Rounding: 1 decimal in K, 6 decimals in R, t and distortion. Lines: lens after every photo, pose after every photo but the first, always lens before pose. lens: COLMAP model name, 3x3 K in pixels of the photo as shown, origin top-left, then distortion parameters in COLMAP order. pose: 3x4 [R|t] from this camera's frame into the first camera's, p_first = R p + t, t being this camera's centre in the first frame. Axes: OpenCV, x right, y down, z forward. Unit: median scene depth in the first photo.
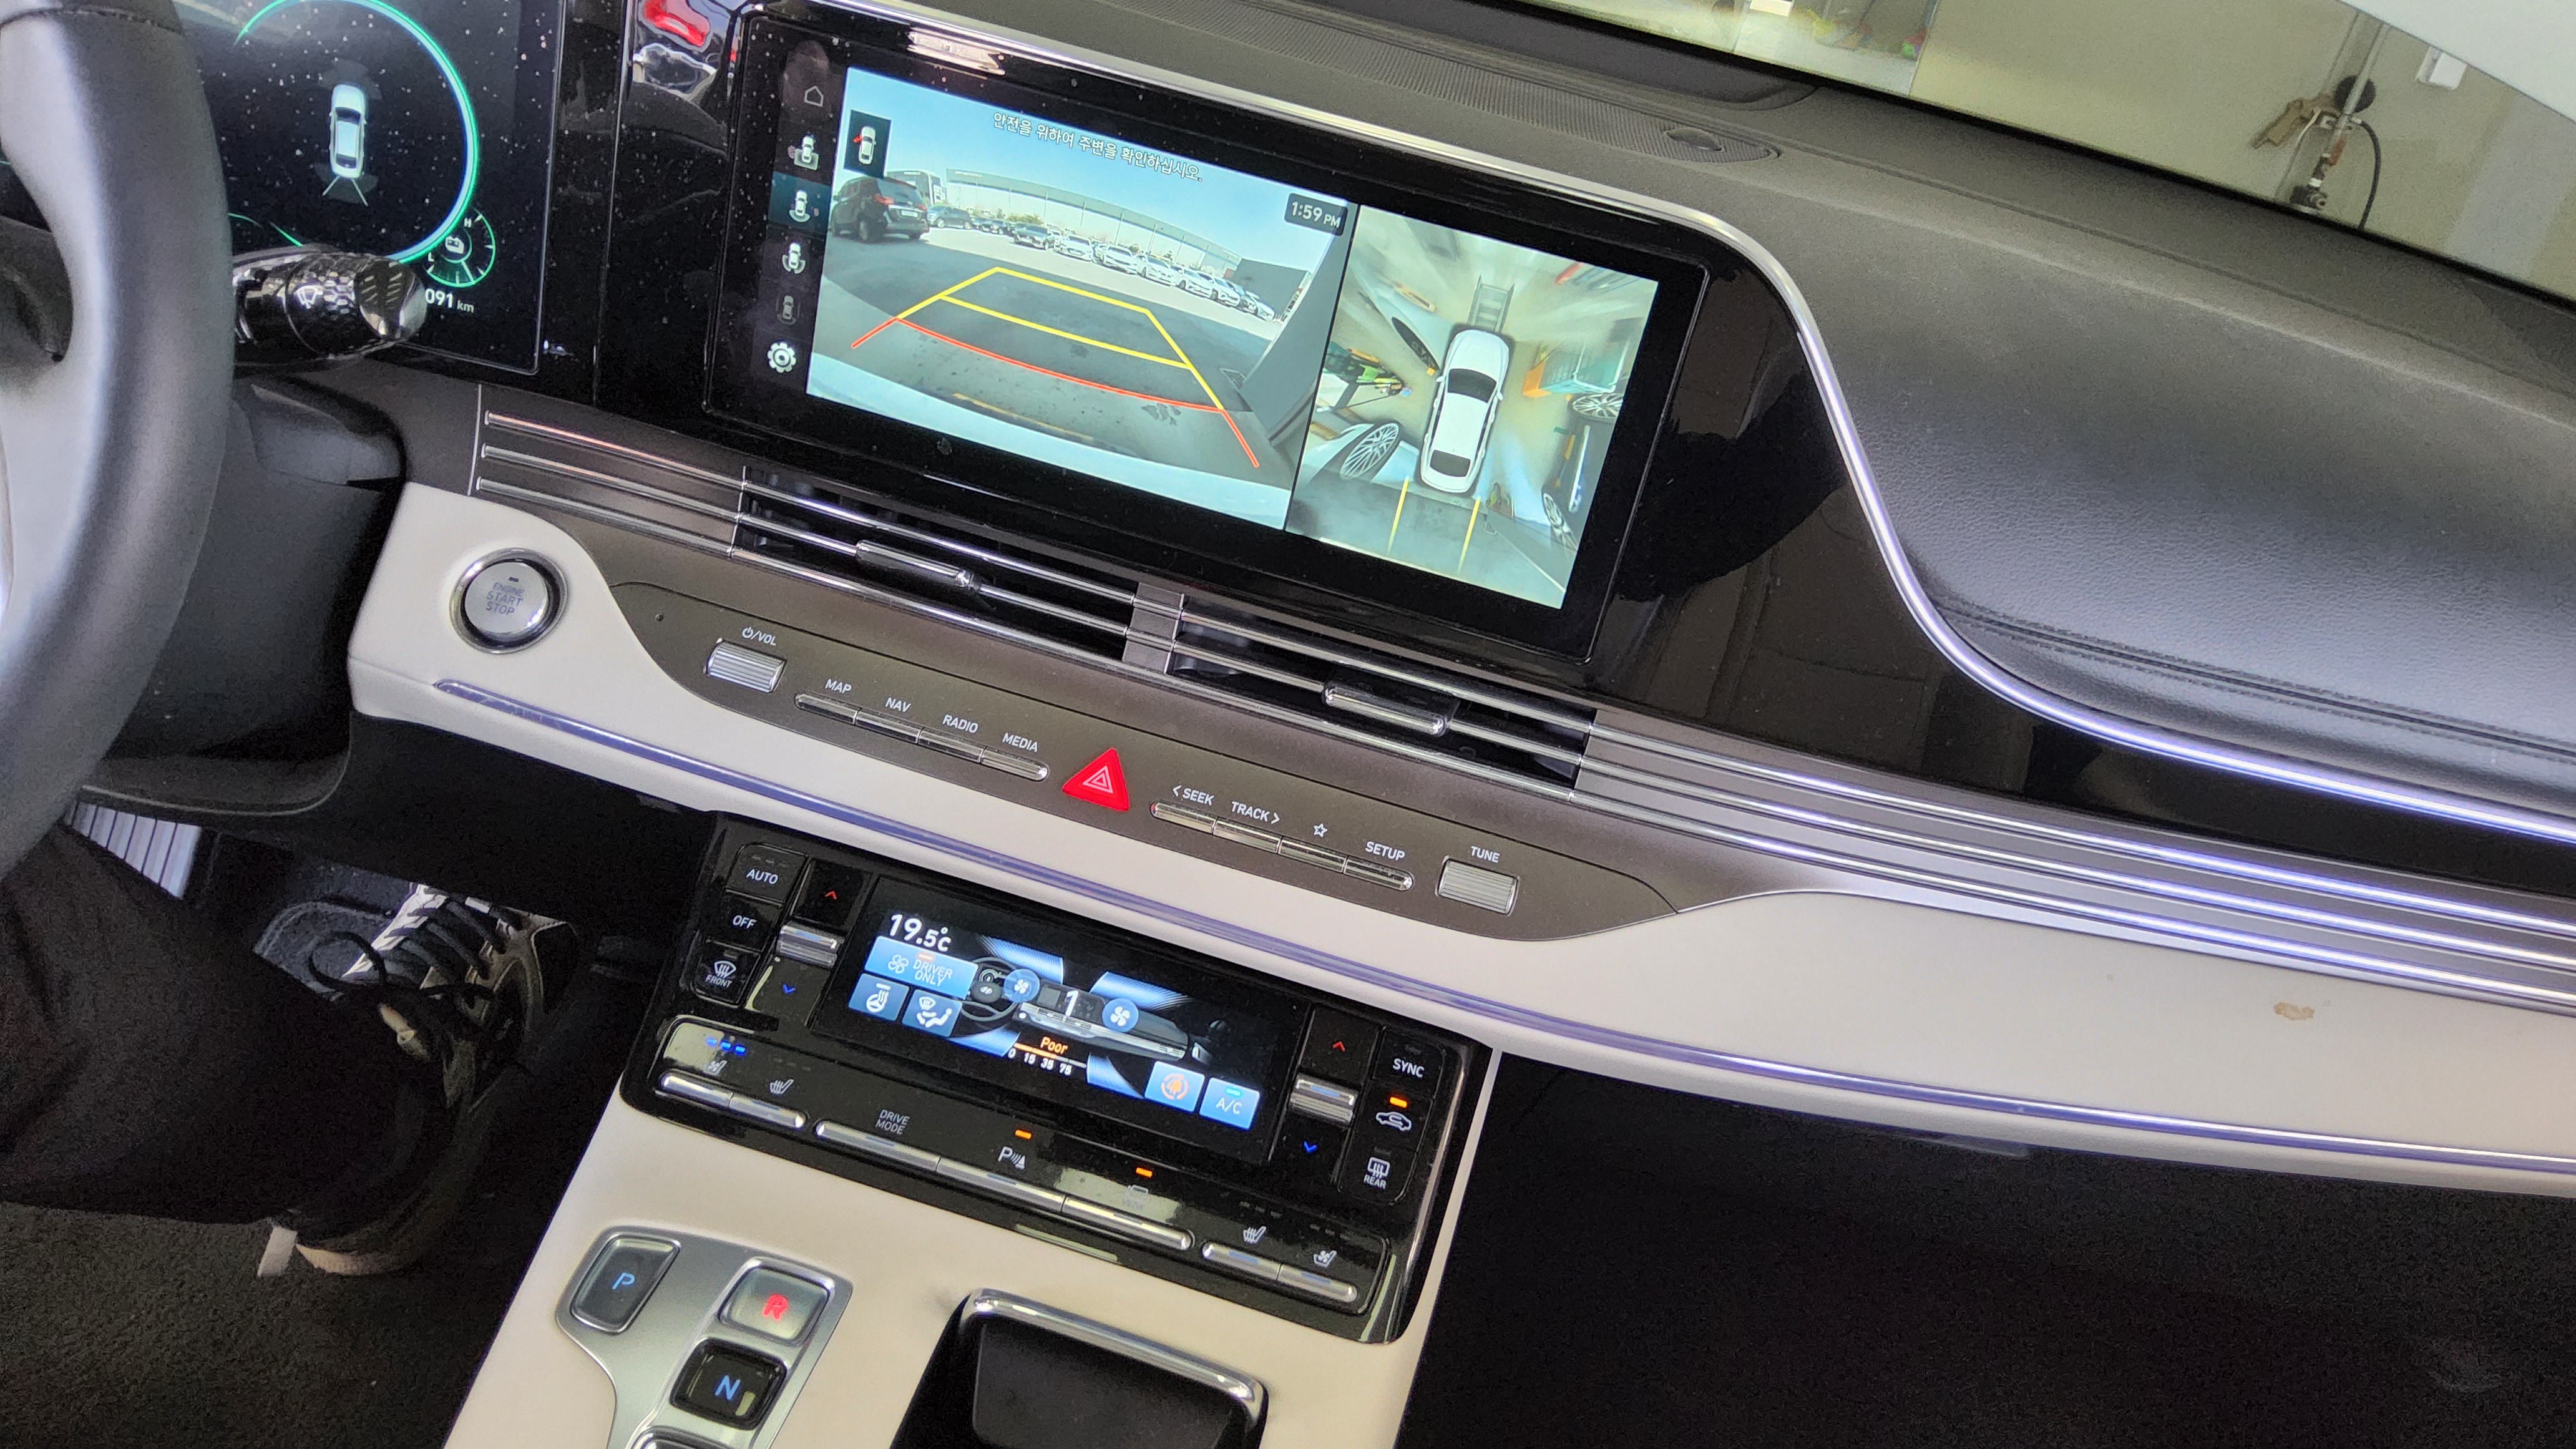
lens RADIAL K [[1976.3, 0, 1288.0], [0, 1976.3, 724.5], [0, 0, 1]] dist [0.012421, -0.001064]
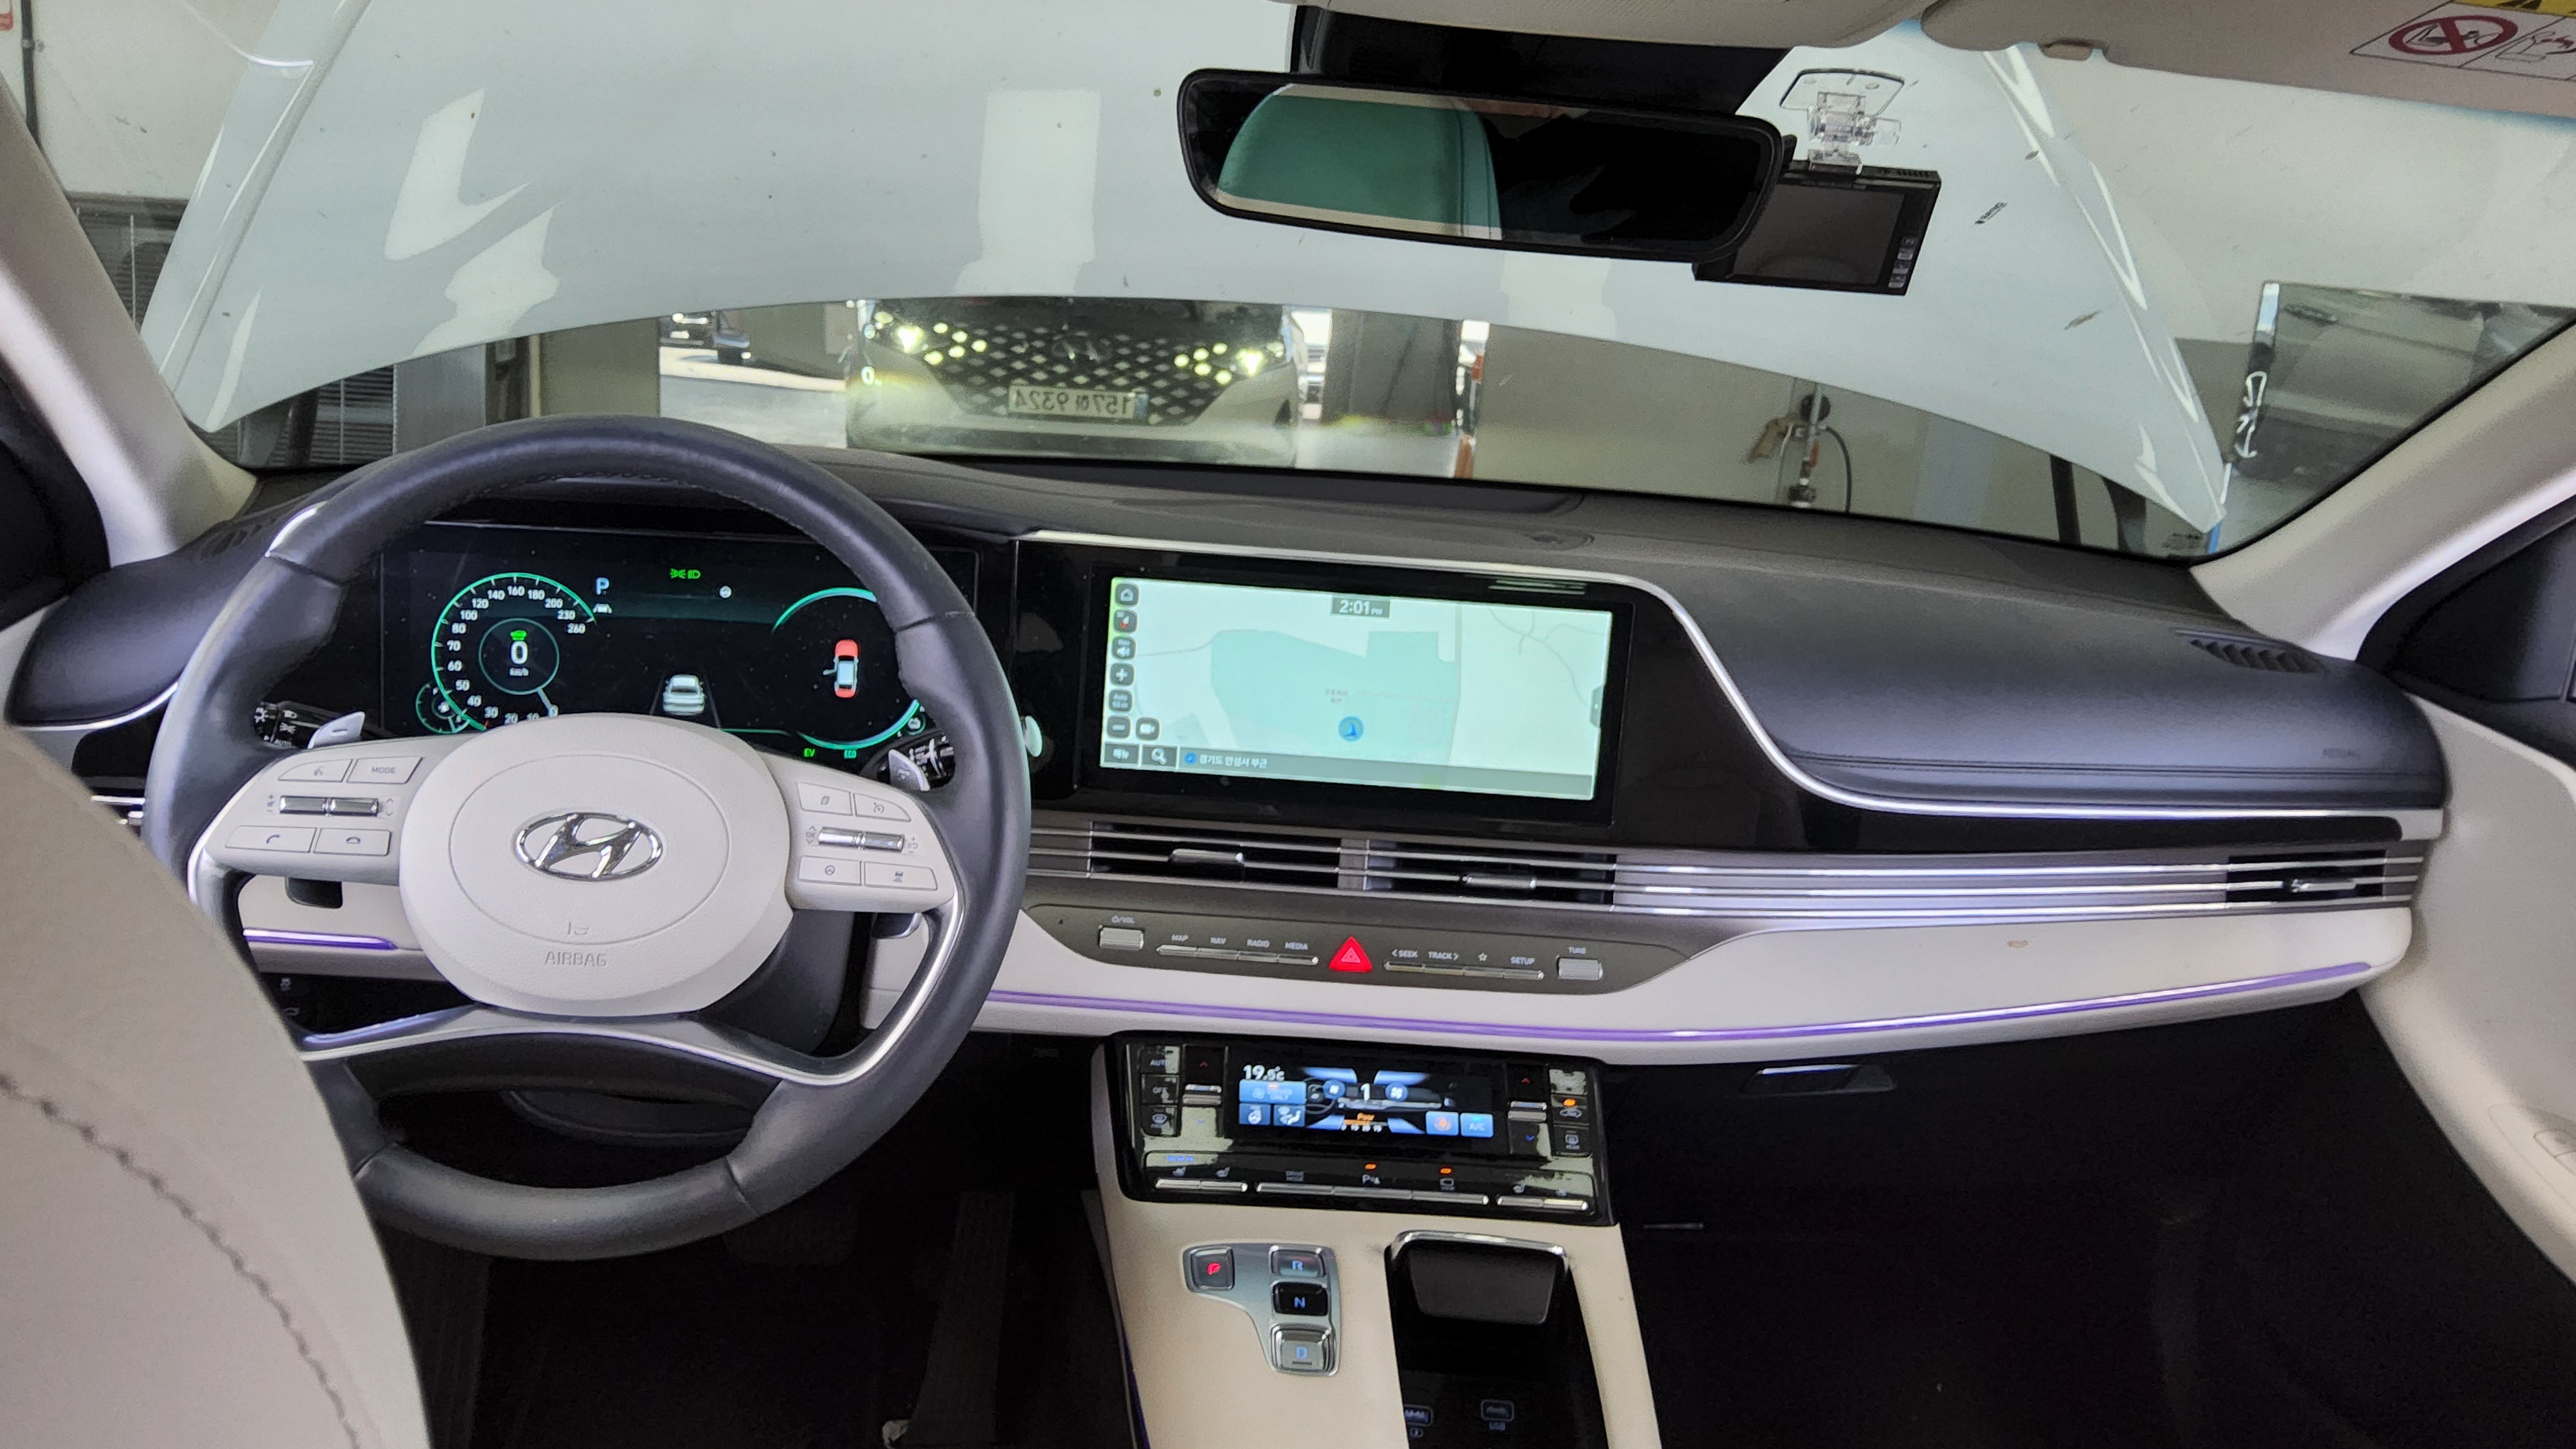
lens RADIAL K [[2021.8, 0, 1288.0], [0, 2021.8, 724.5], [0, 0, 1]] dist [0.039918, -0.002929]
pose [[0.960249, -0.189844, 0.204648, -0.461123], [0.228200, 0.956104, -0.183821, 0.143579], [-0.160768, 0.223214, 0.961420, -0.686243]]
